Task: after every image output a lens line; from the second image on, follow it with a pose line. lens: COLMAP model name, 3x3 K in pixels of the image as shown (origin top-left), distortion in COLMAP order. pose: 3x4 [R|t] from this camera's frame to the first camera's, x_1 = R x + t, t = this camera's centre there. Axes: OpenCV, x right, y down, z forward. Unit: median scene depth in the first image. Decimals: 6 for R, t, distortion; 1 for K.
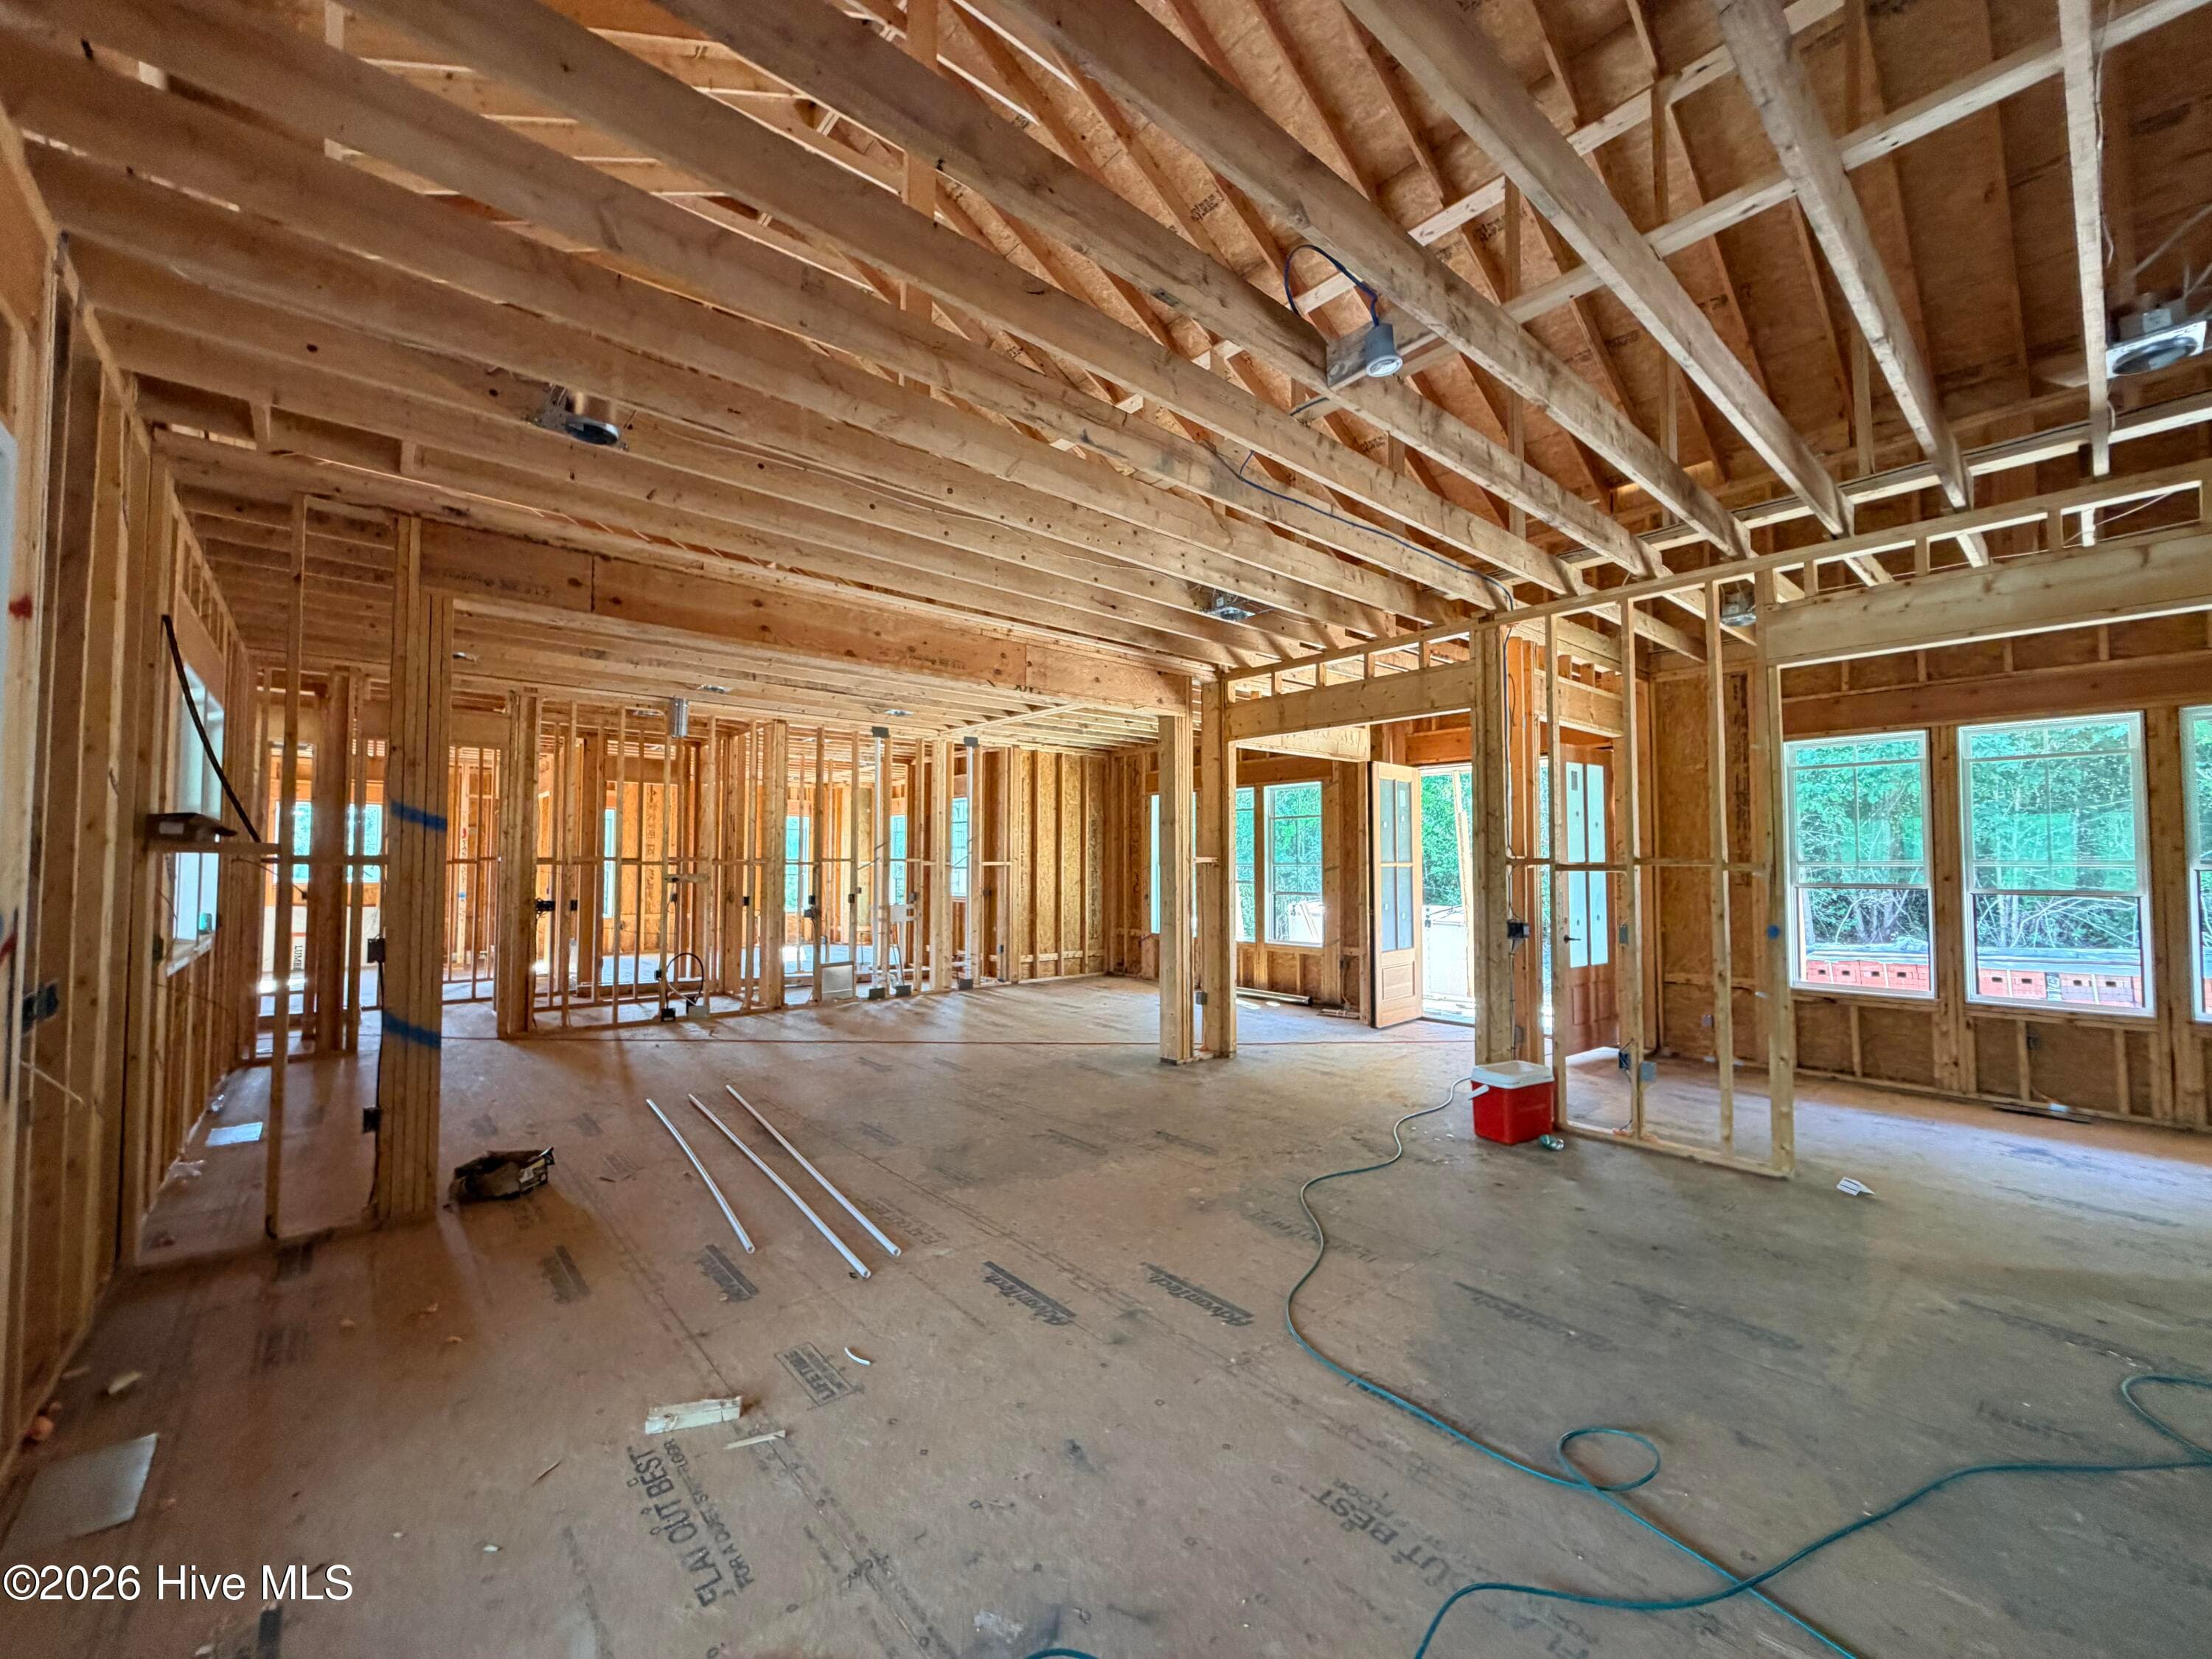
lens RADIAL K [[885.1, 0, 1102.2], [0, 885.1, 832.6], [0, 0, 1]] dist [0.000919, 0.000150]
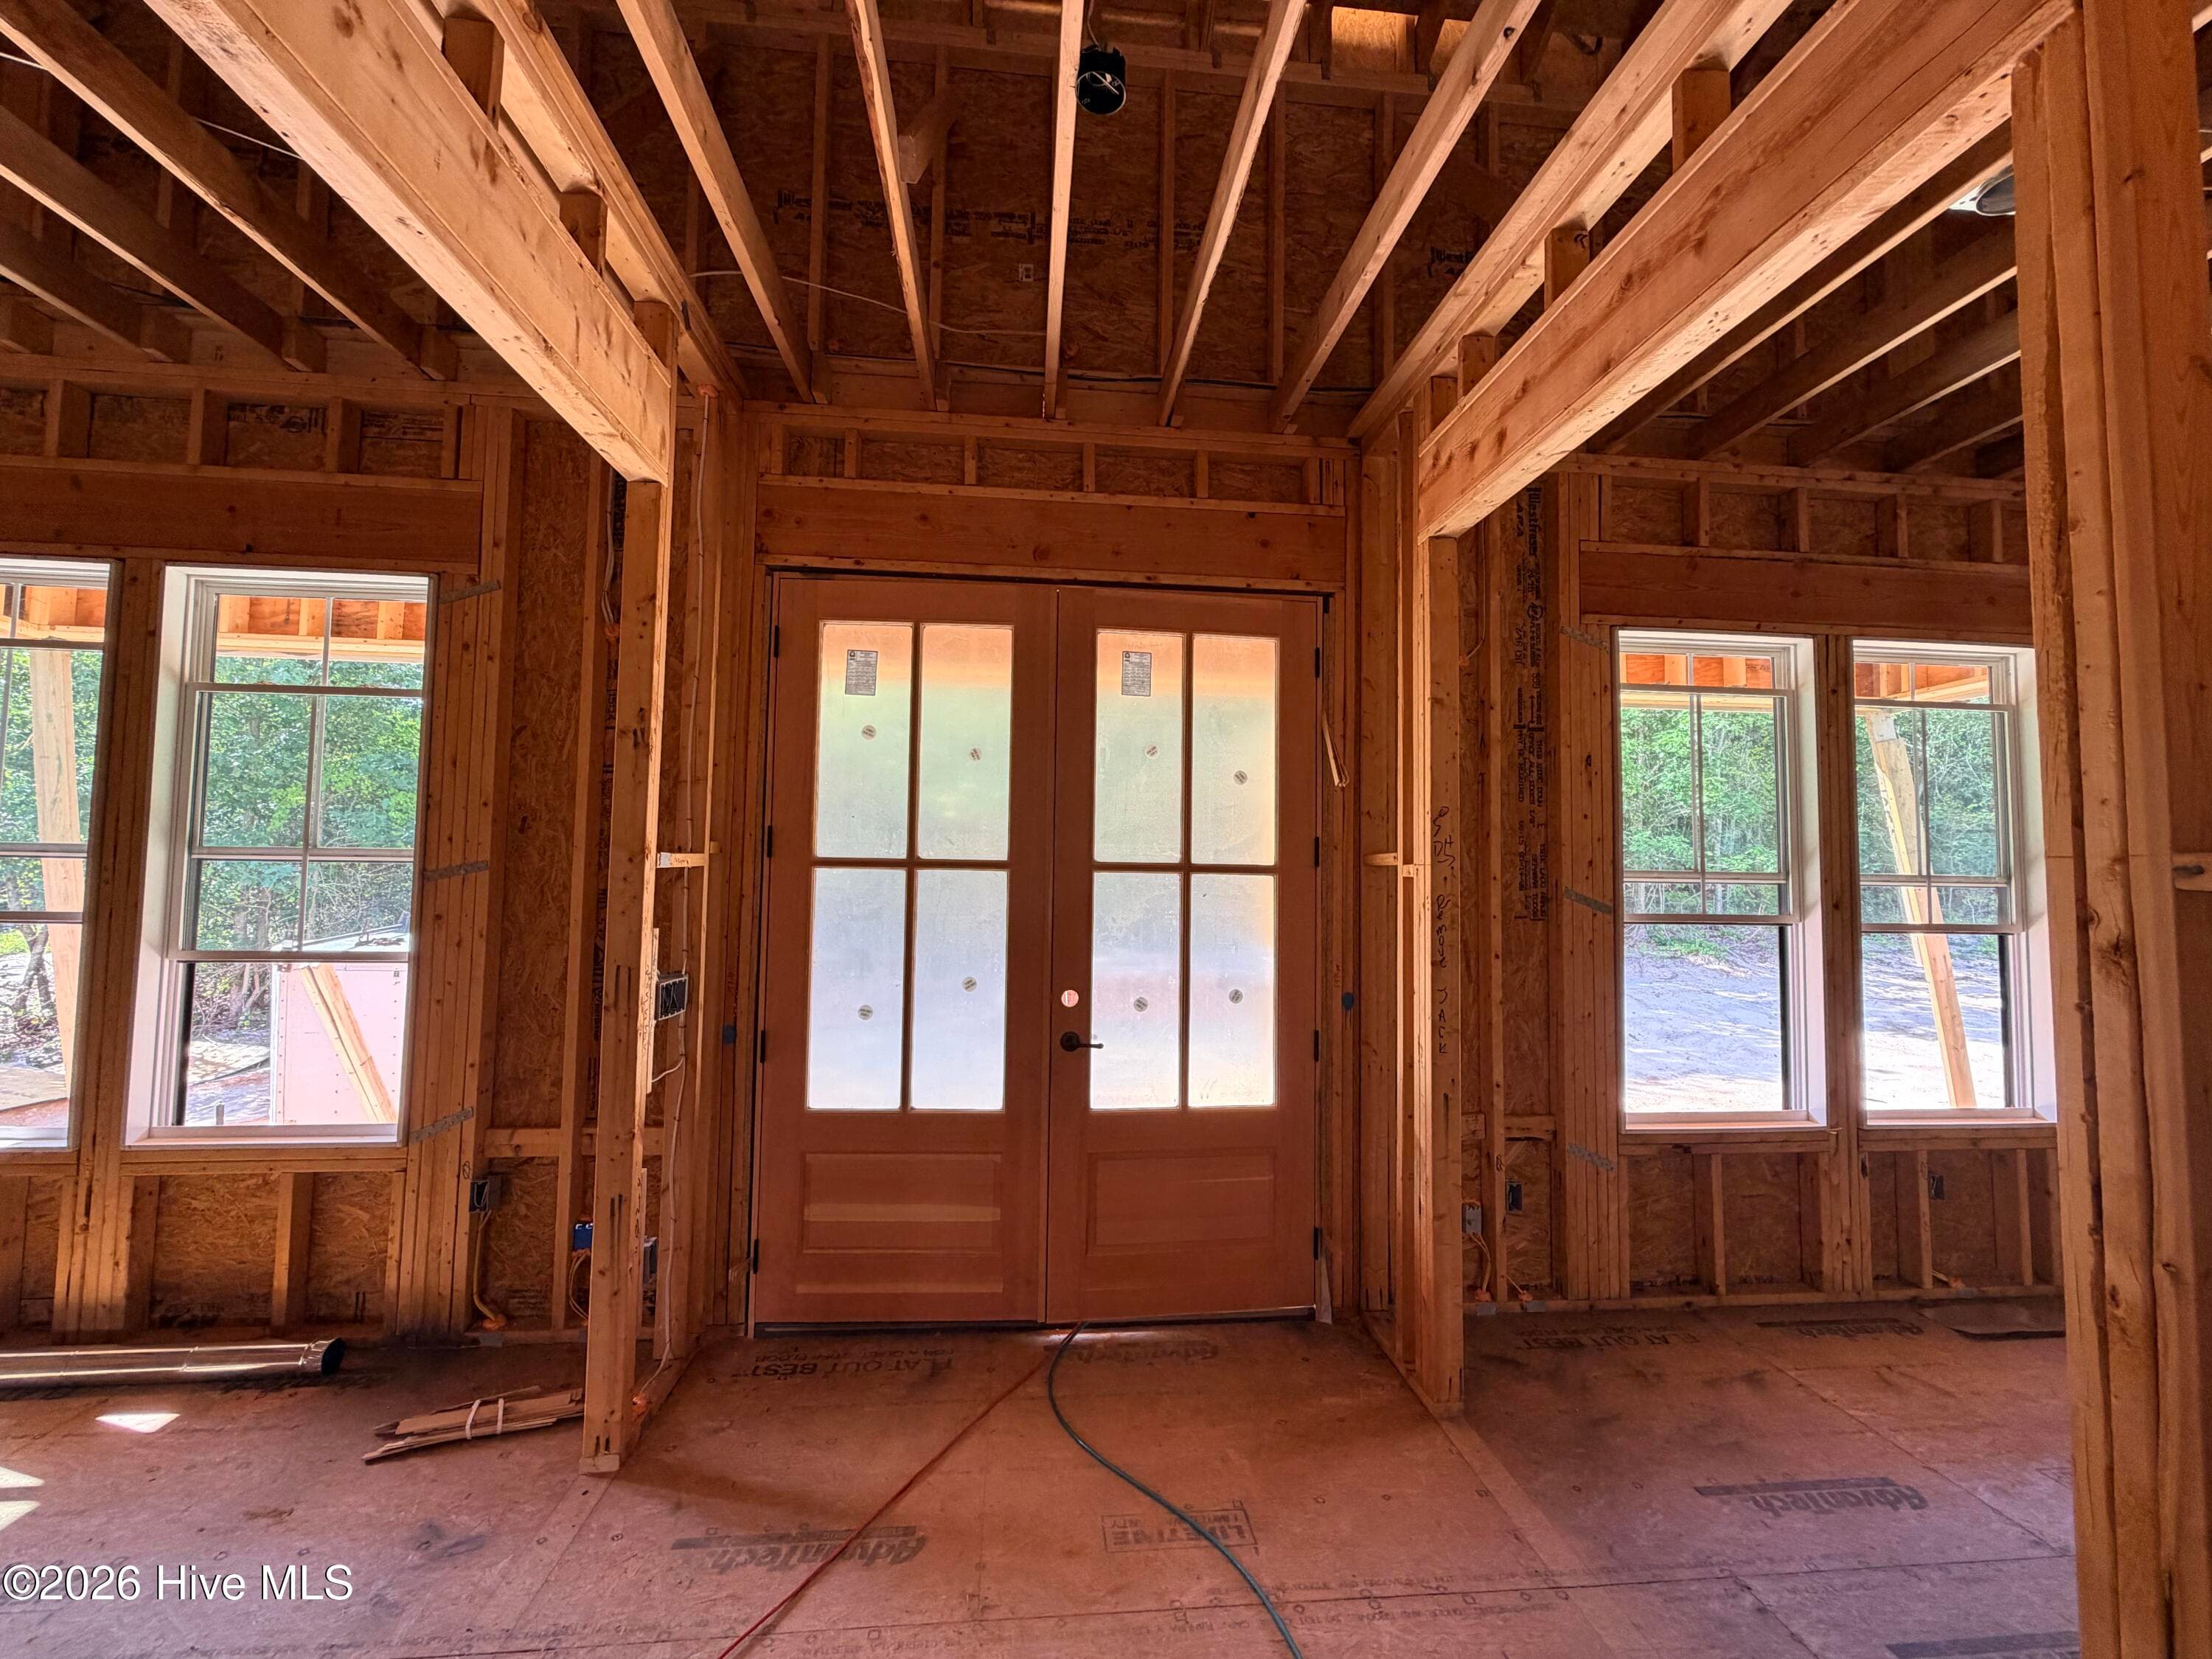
lens RADIAL K [[885.1, 0, 1102.2], [0, 885.1, 832.6], [0, 0, 1]] dist [0.000919, 0.000150]
pose [[0.578898, 0.048764, 0.813940, 0.119502], [-0.045613, 0.998584, -0.027385, 0.021834], [-0.814123, -0.021273, 0.580303, 0.548340]]
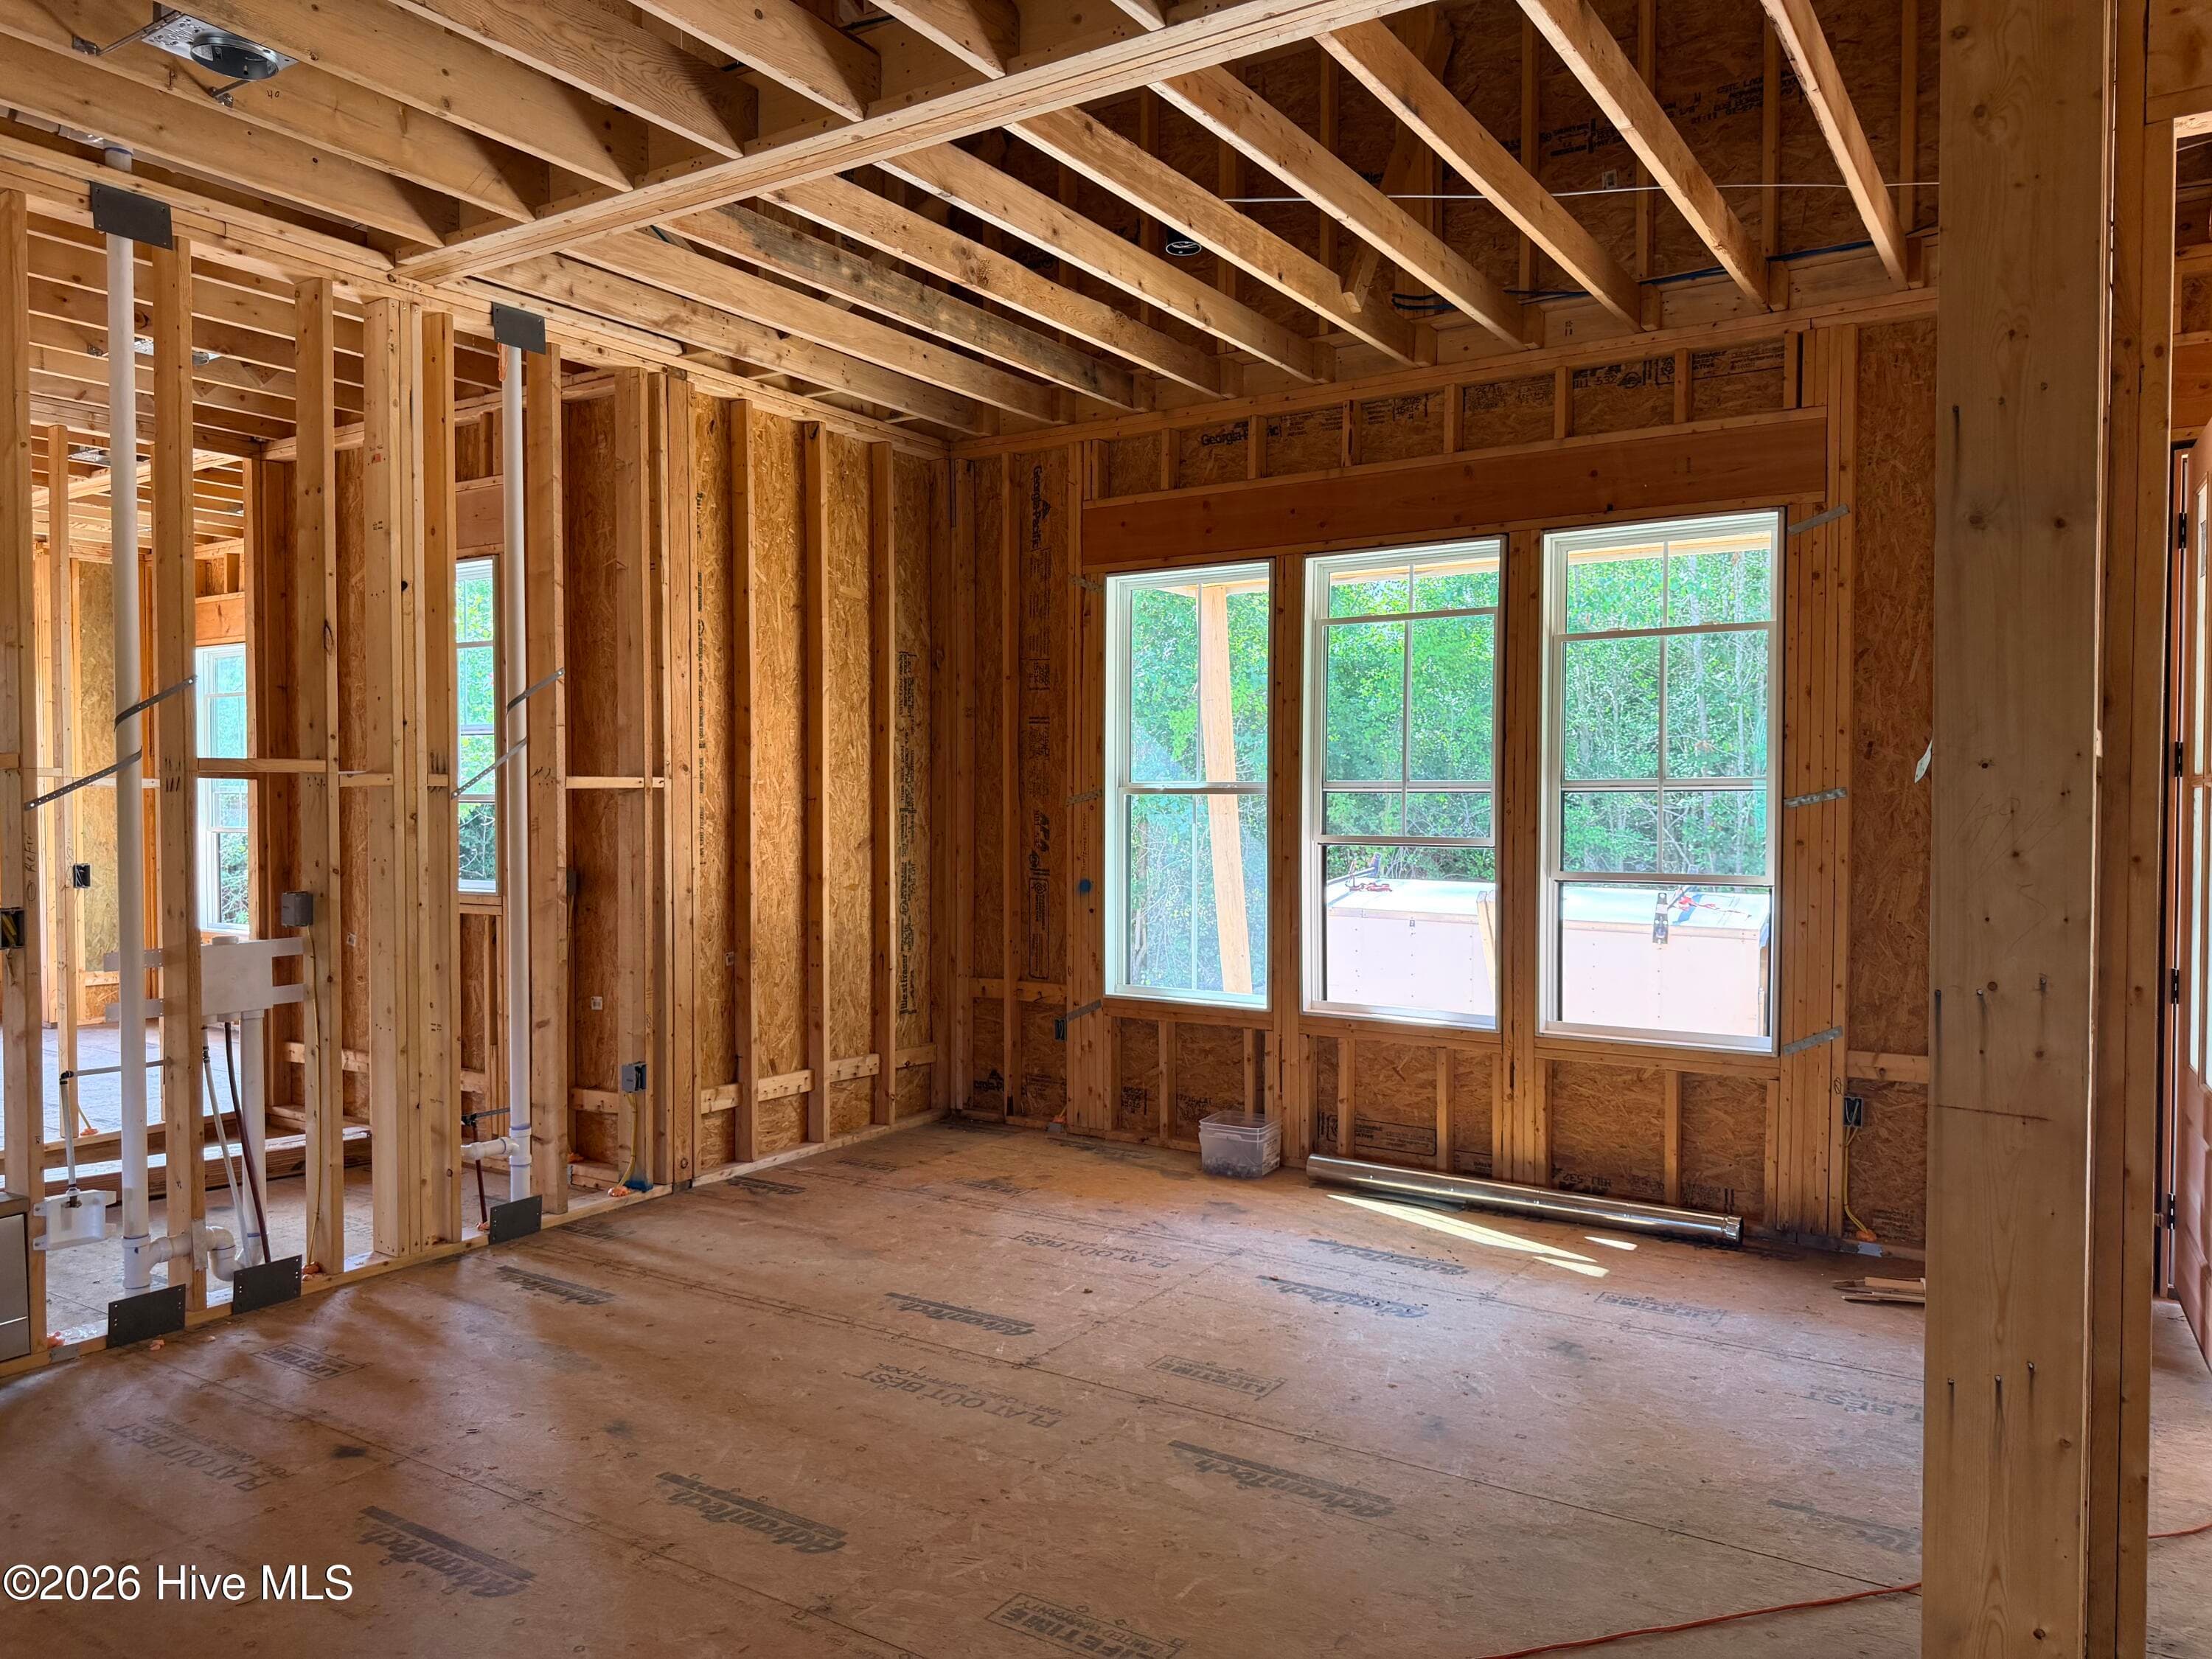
lens RADIAL K [[1559.3, 0, 1115.6], [0, 1559.3, 841.1], [0, 0, 1]] dist [0.125743, -0.237507]
pose [[0.958383, -0.008260, 0.285367, -0.108535], [-0.010164, 0.997961, 0.063020, 0.019831], [-0.285305, -0.063297, 0.956344, 0.459331]]
